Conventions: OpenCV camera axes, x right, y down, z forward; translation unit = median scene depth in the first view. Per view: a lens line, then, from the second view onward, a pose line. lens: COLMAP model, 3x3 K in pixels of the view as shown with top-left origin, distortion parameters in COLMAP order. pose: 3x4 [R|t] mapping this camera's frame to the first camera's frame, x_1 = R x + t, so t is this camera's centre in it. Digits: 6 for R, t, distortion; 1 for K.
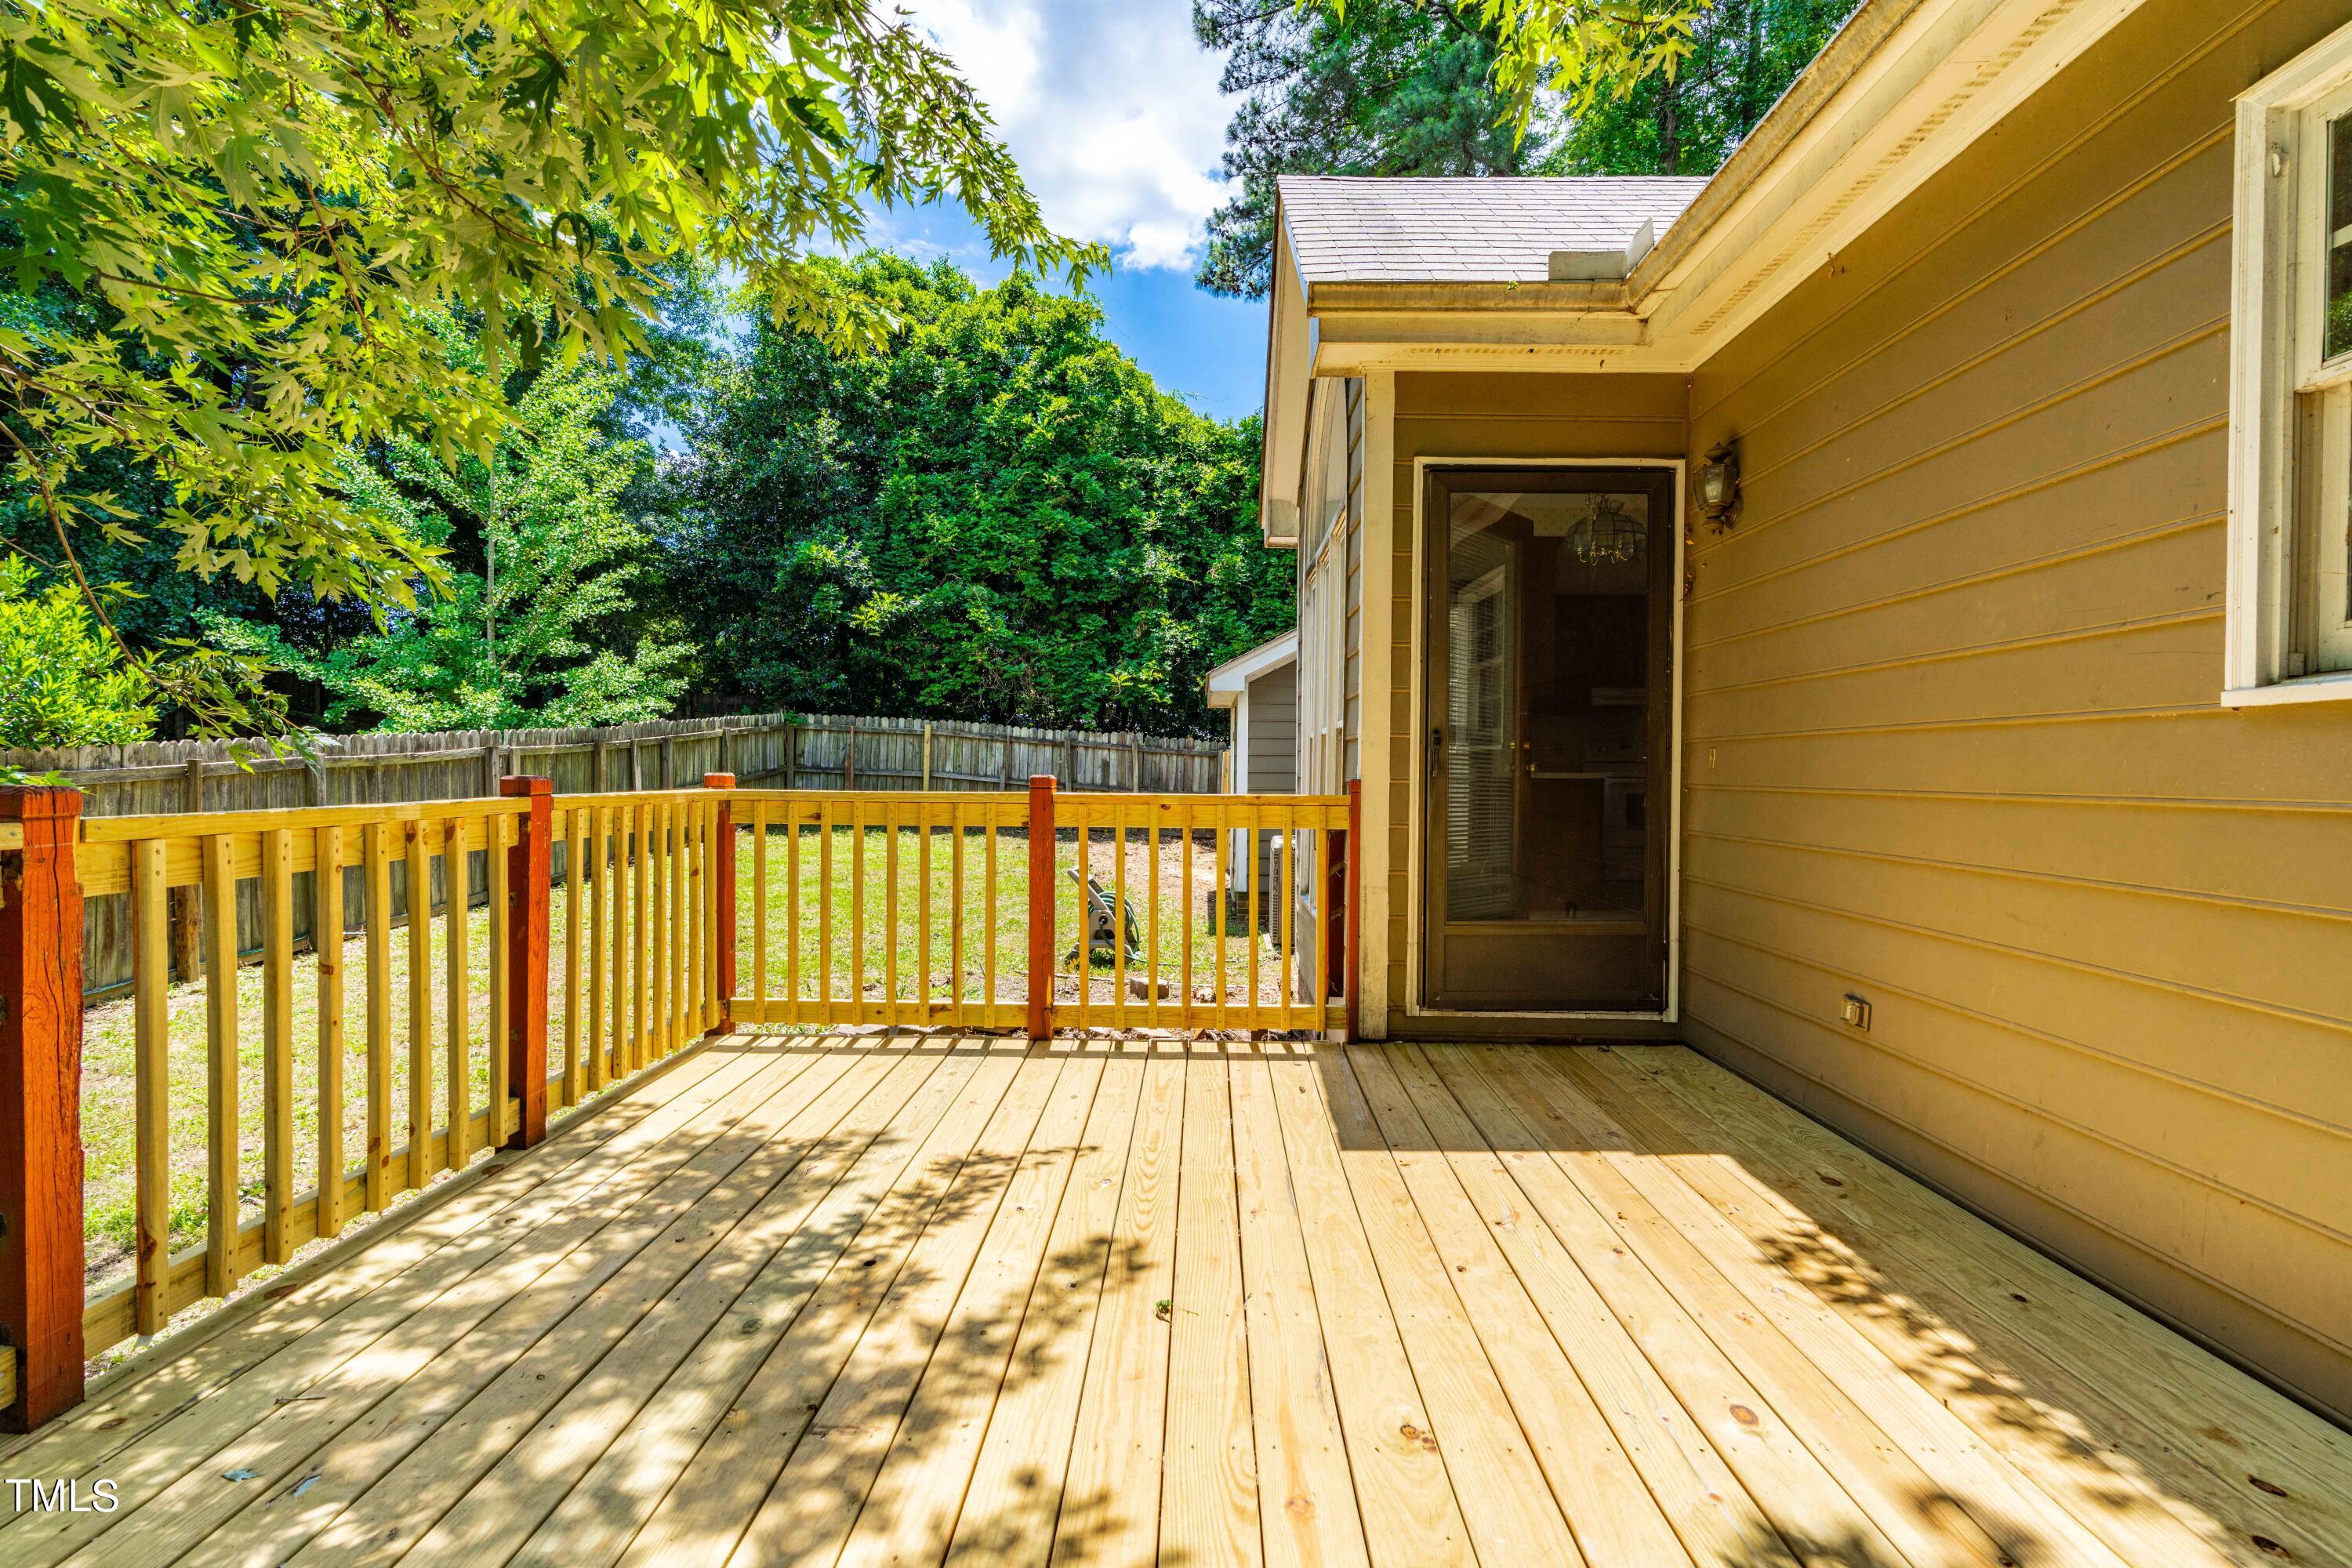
lens RADIAL K [[1076.0, 0, 1178.5], [0, 1076.0, 772.3], [0, 0, 1]] dist [-0.005513, 0.001855]
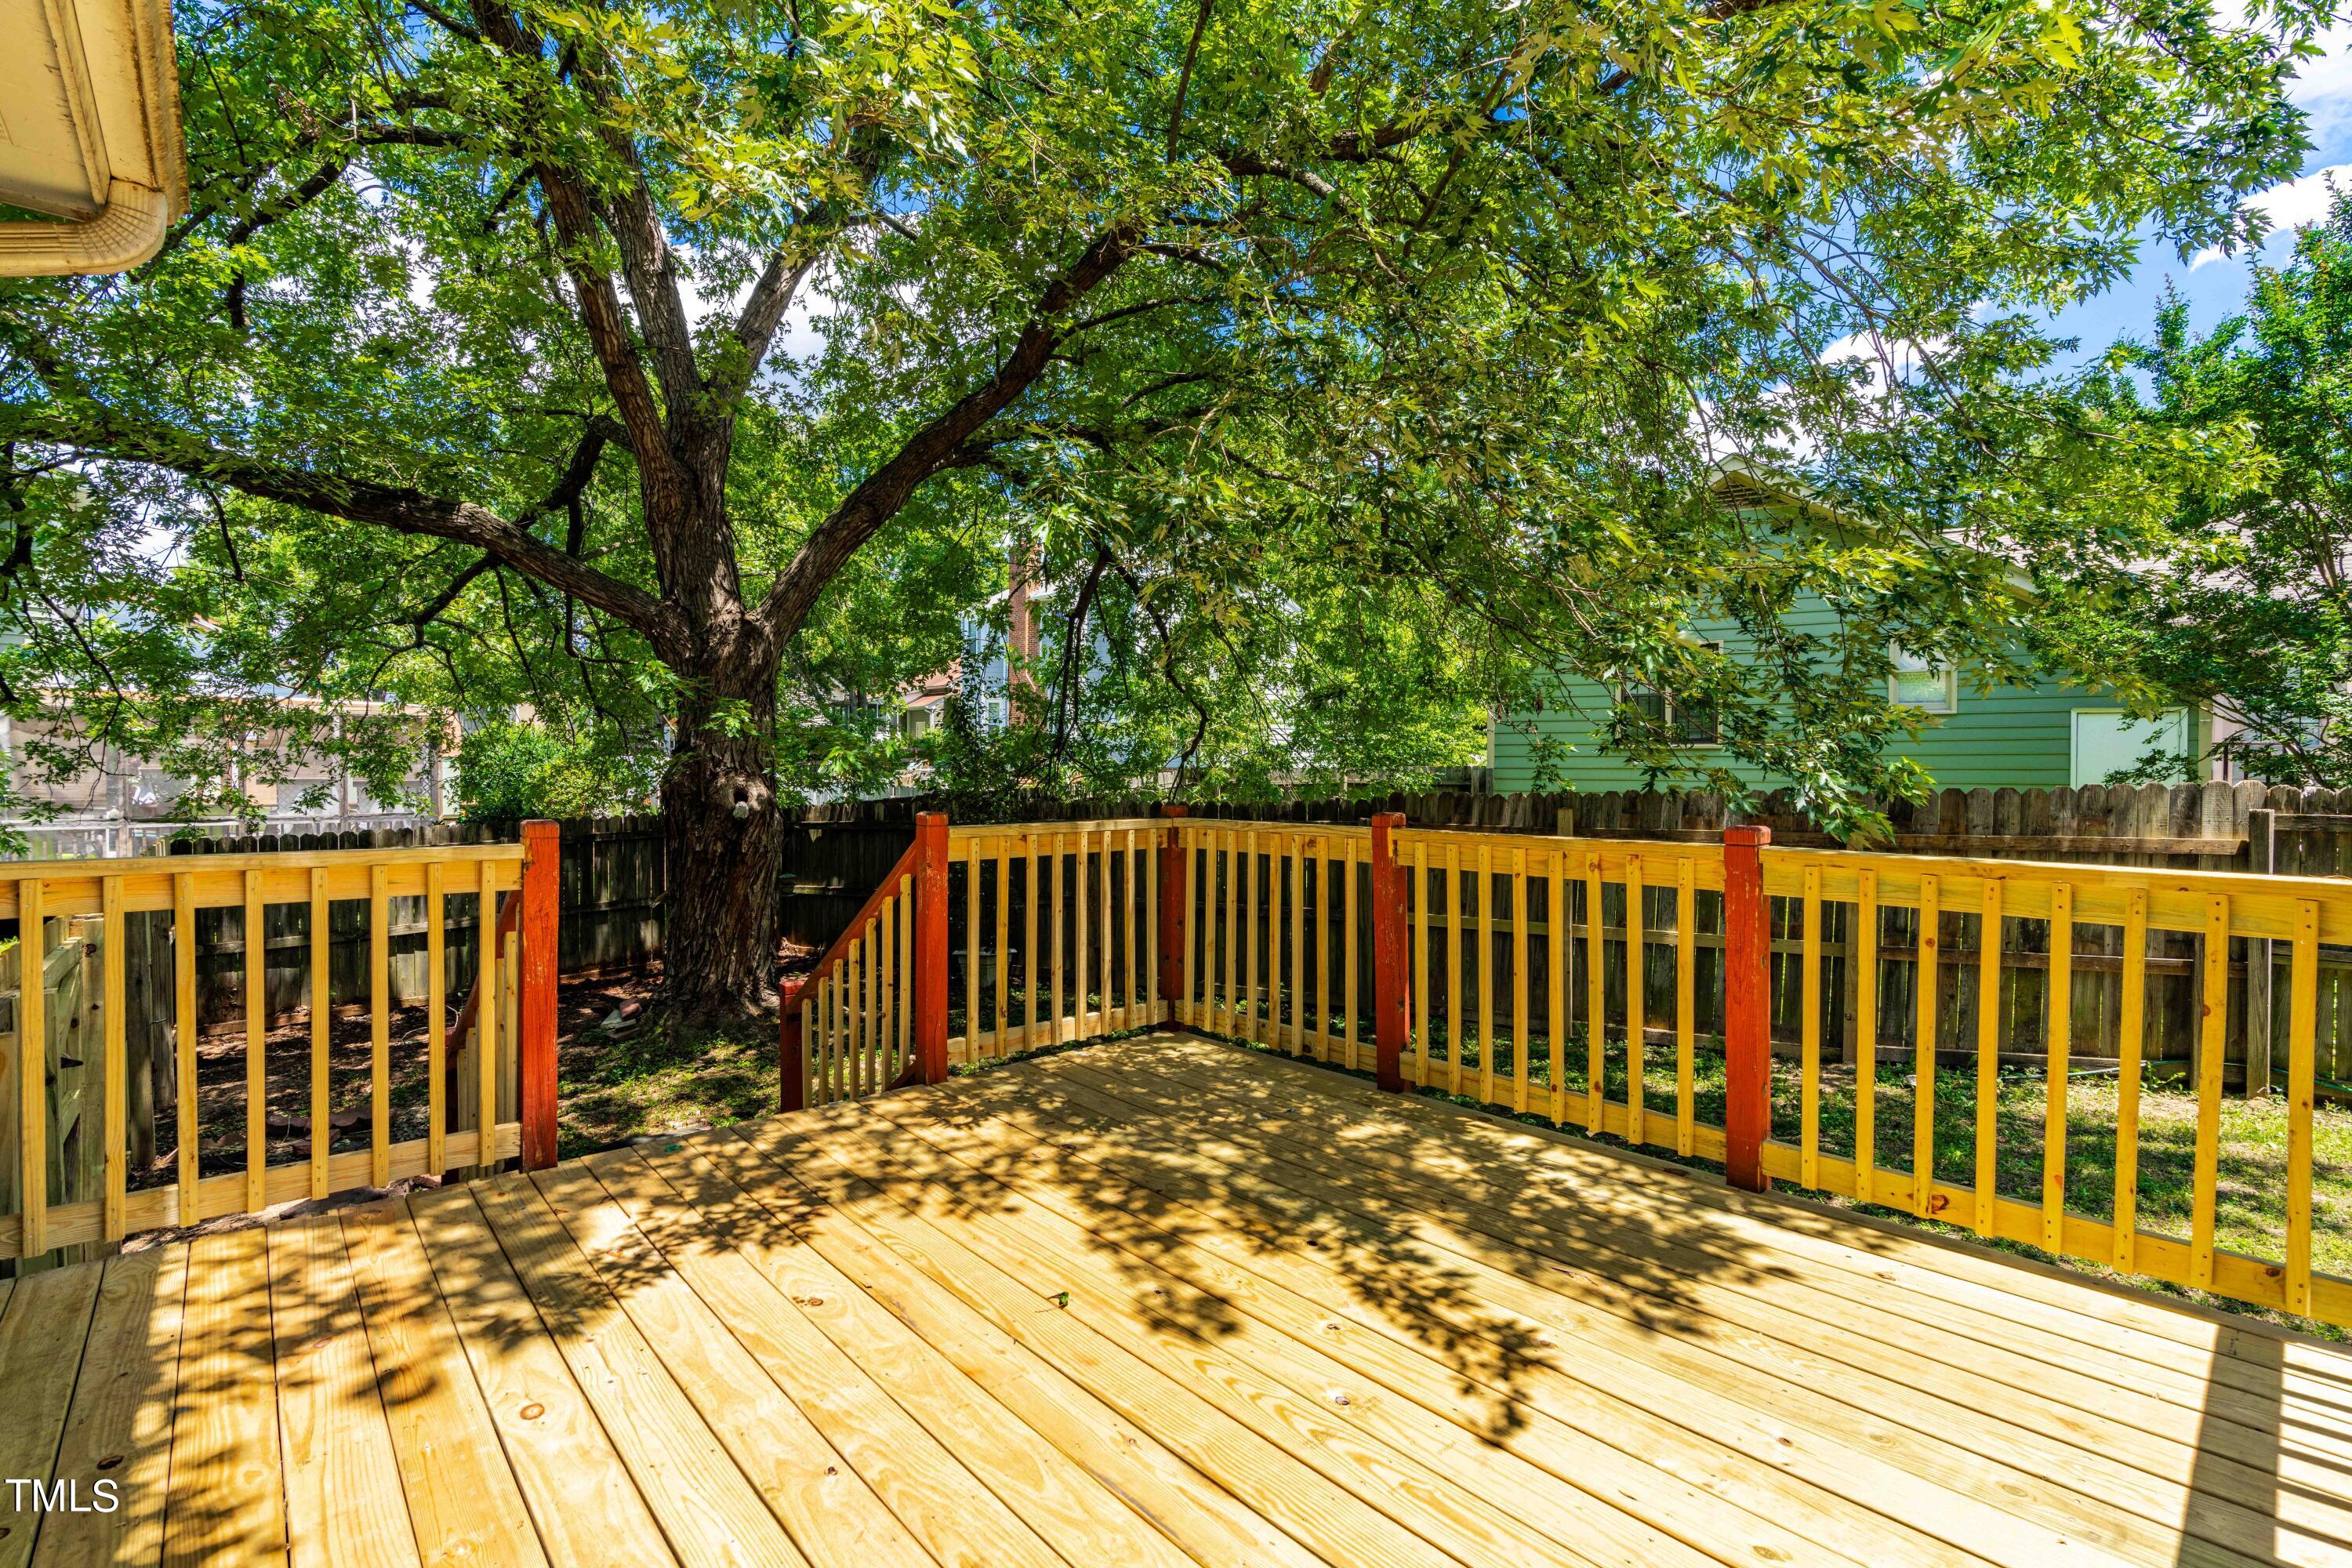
lens RADIAL K [[1076.0, 0, 1174.1], [0, 1076.0, 783.5], [0, 0, 1]] dist [-0.005513, 0.001855]
pose [[-0.715075, -0.004465, -0.699033, 0.592378], [-0.020799, 0.999673, 0.014891, -0.049932], [0.698738, 0.025188, -0.714934, 1.582485]]
